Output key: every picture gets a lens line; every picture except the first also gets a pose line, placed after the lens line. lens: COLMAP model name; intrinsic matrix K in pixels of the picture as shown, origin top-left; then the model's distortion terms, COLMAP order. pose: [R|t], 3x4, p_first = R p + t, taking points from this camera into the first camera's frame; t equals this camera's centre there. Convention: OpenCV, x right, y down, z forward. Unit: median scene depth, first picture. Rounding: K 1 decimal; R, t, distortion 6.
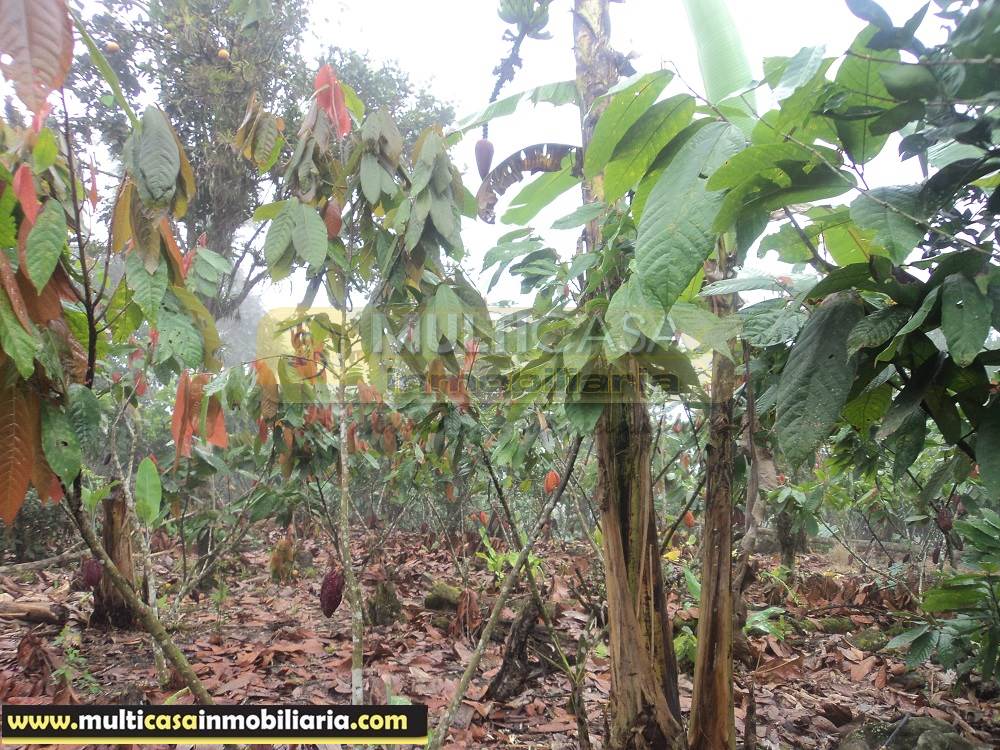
lens RADIAL K [[848.9, 0, 500.7], [0, 848.9, 373.1], [0, 0, 1]] dist [0.004472, -0.002066]
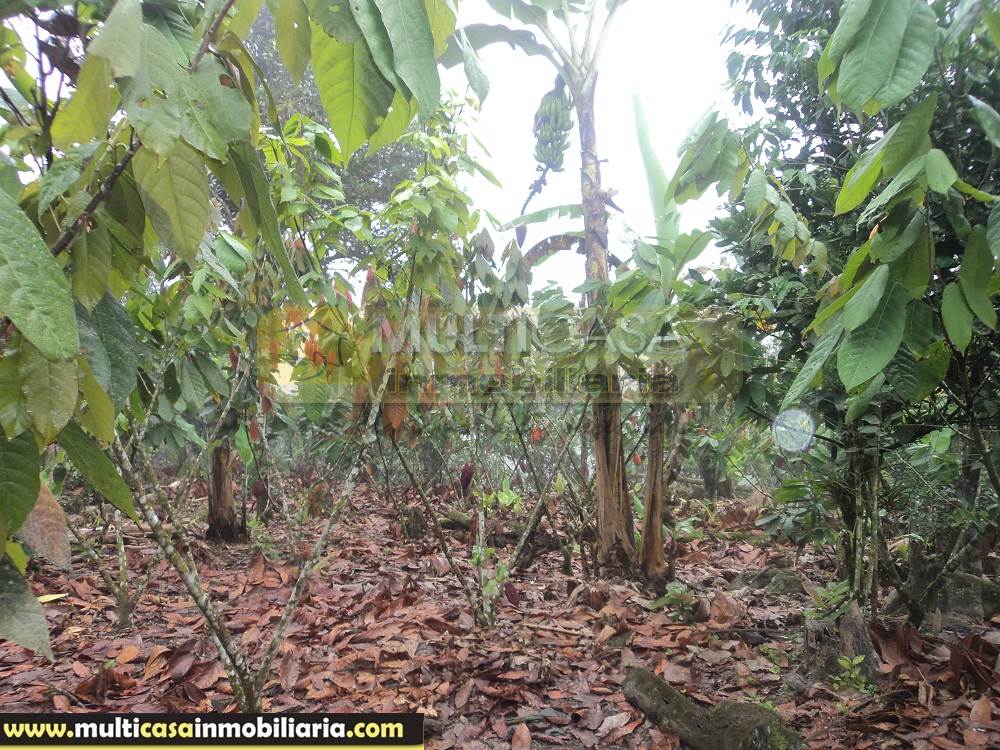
lens RADIAL K [[848.9, 0, 499.3], [0, 848.9, 376.5], [0, 0, 1]] dist [0.004472, -0.002066]
pose [[0.998130, 0.000878, 0.061122, -0.176242], [-0.003523, 0.999061, 0.043178, -0.048634], [-0.061027, -0.043313, 0.997196, -0.728189]]
